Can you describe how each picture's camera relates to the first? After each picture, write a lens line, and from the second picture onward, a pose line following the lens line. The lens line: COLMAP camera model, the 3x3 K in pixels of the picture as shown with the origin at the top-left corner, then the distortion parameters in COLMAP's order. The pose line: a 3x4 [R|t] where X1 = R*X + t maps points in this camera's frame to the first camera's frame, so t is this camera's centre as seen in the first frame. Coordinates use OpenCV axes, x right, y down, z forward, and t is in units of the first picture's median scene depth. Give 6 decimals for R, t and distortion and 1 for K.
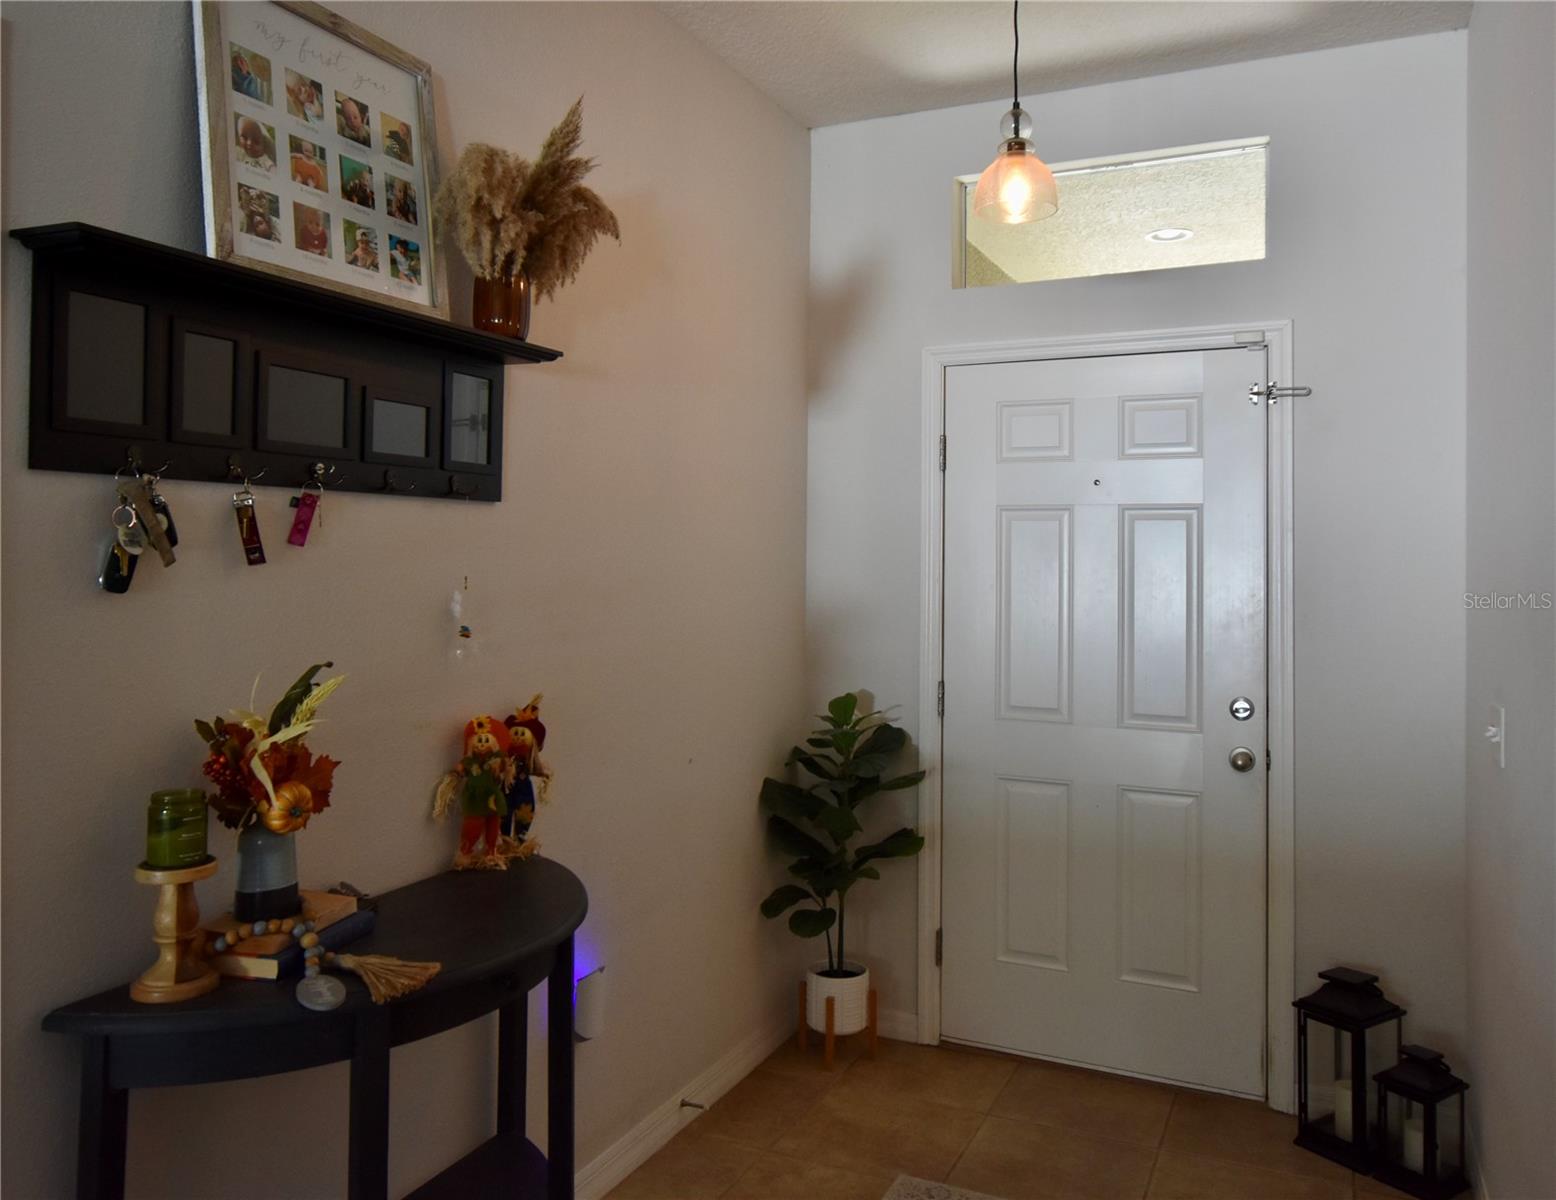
lens RADIAL K [[1164.0, 0, 821.5], [0, 1164.0, 535.9], [0, 0, 1]] dist [0.006354, 0.009327]
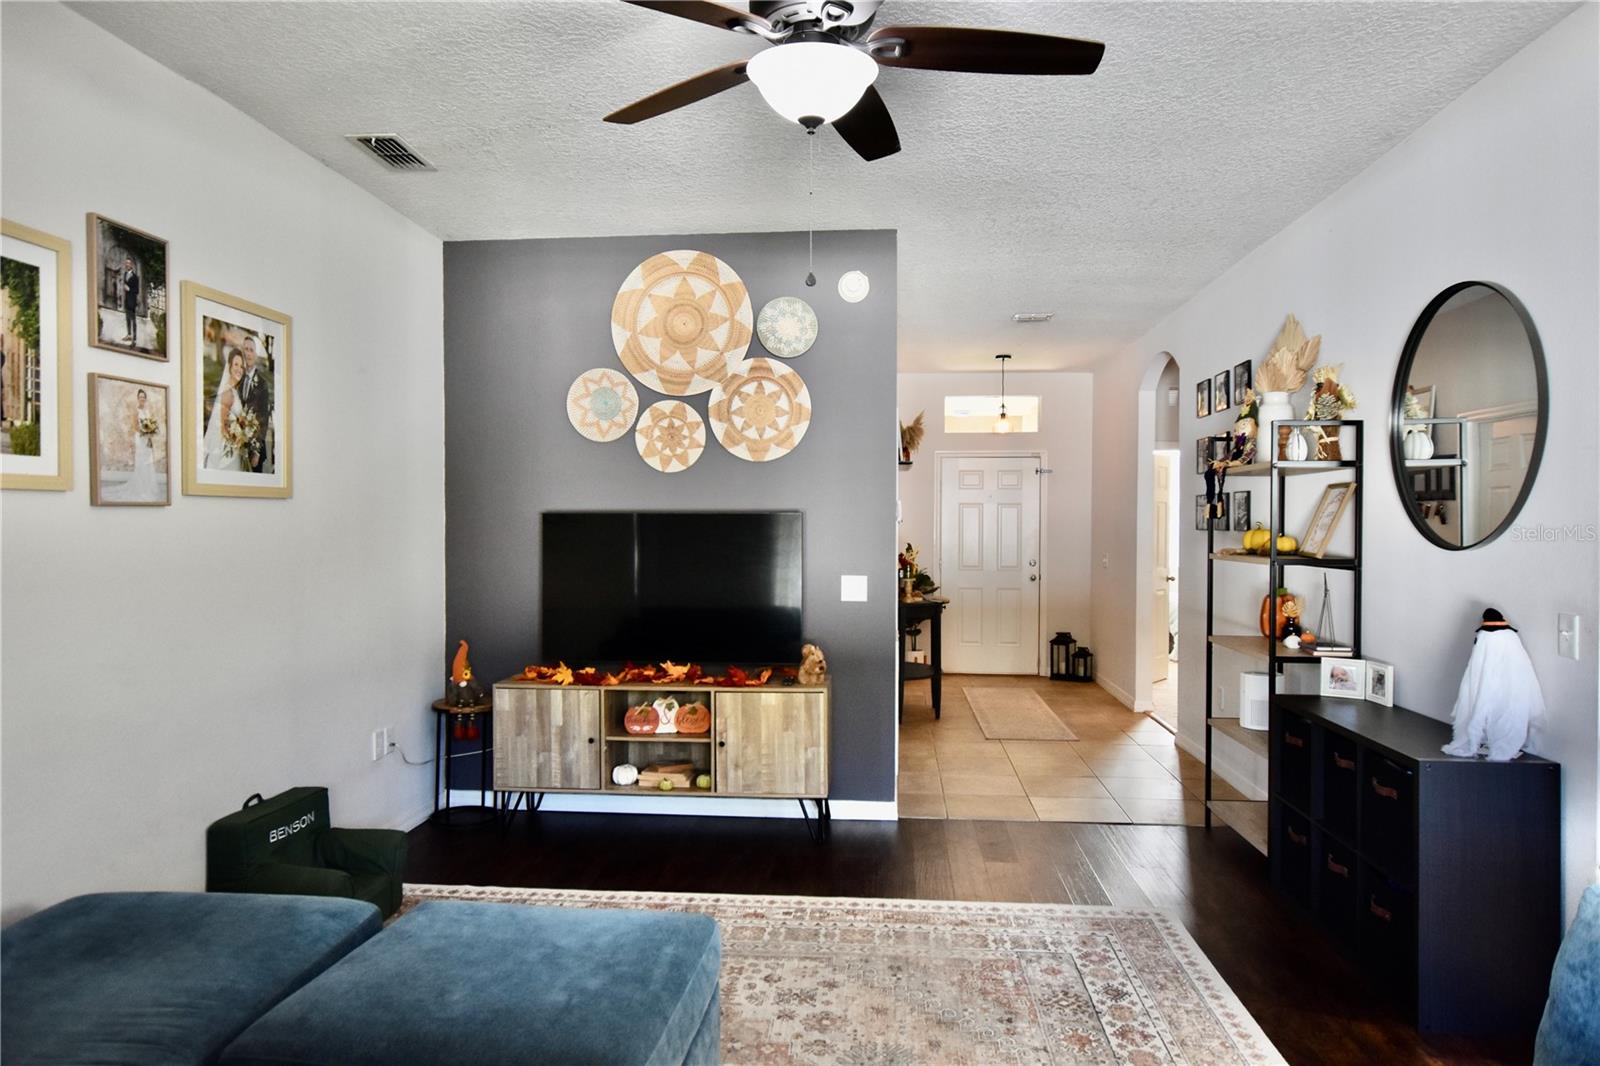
lens RADIAL K [[1016.0, 0, 800.0], [0, 1016.0, 533.0], [0, 0, 1]] dist [-0.003830, 0.004090]
pose [[0.943120, -0.009120, 0.332328, -1.276034], [-0.001257, 0.999519, 0.030997, -0.031869], [-0.332451, -0.029652, 0.942654, -1.587206]]
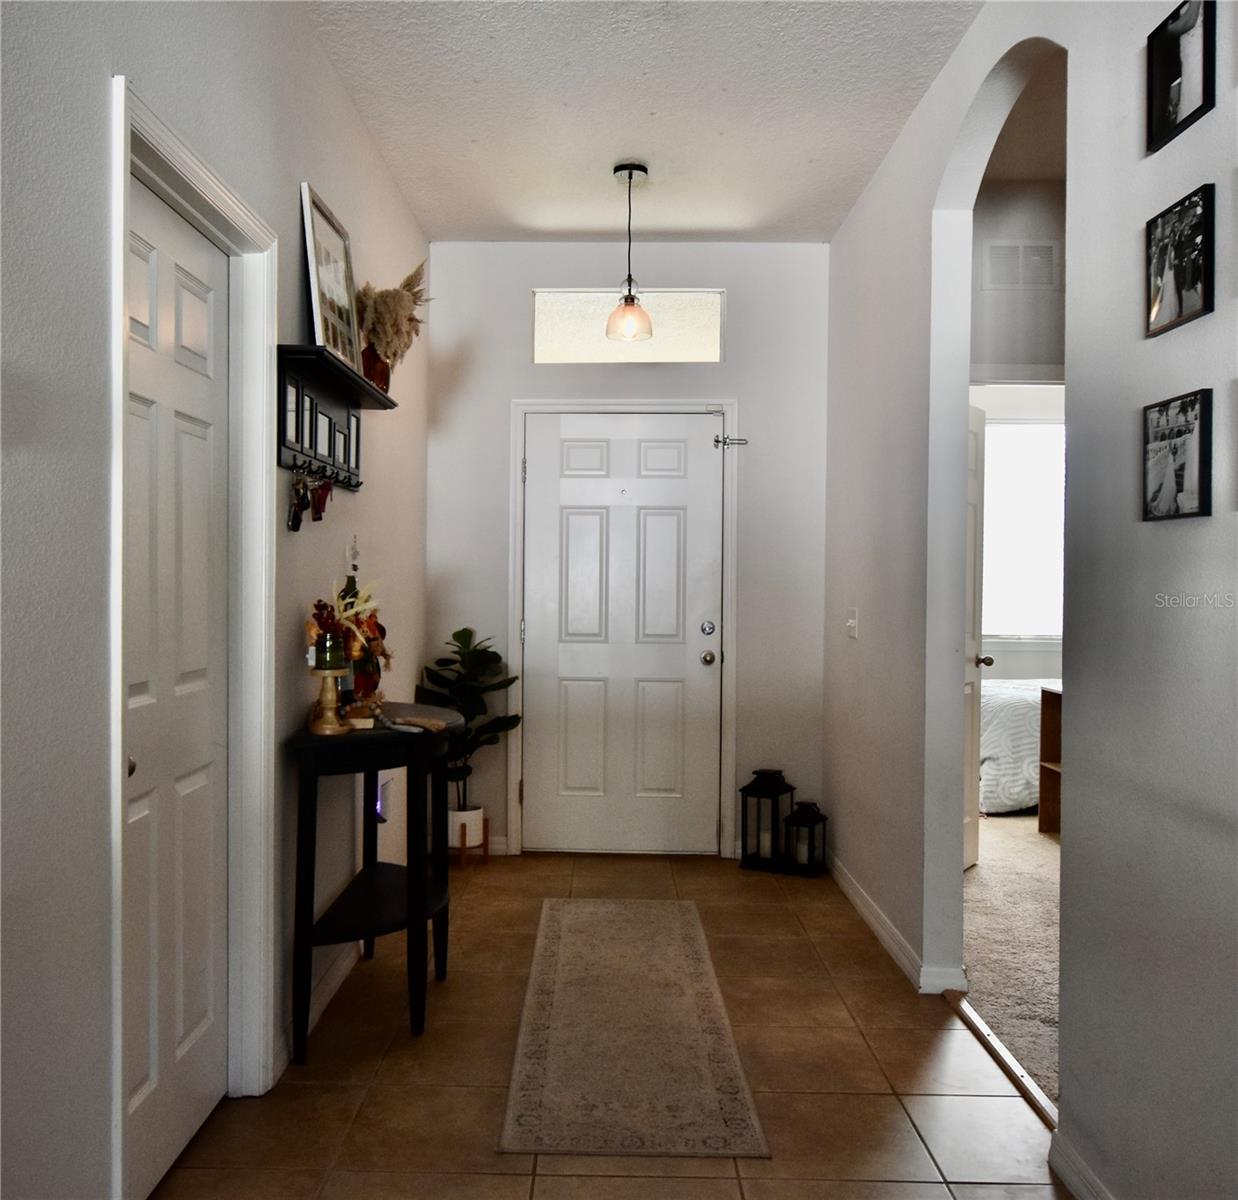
lens RADIAL K [[1186.2, 0, 566.2], [0, 1186.2, 594.6], [0, 0, 1]] dist [0.004365, 0.008002]
pose [[0.925367, -0.006328, 0.379021, -0.479470], [-0.006467, 0.999452, 0.032476, 0.044823], [-0.379018, -0.032503, 0.924818, -0.510376]]
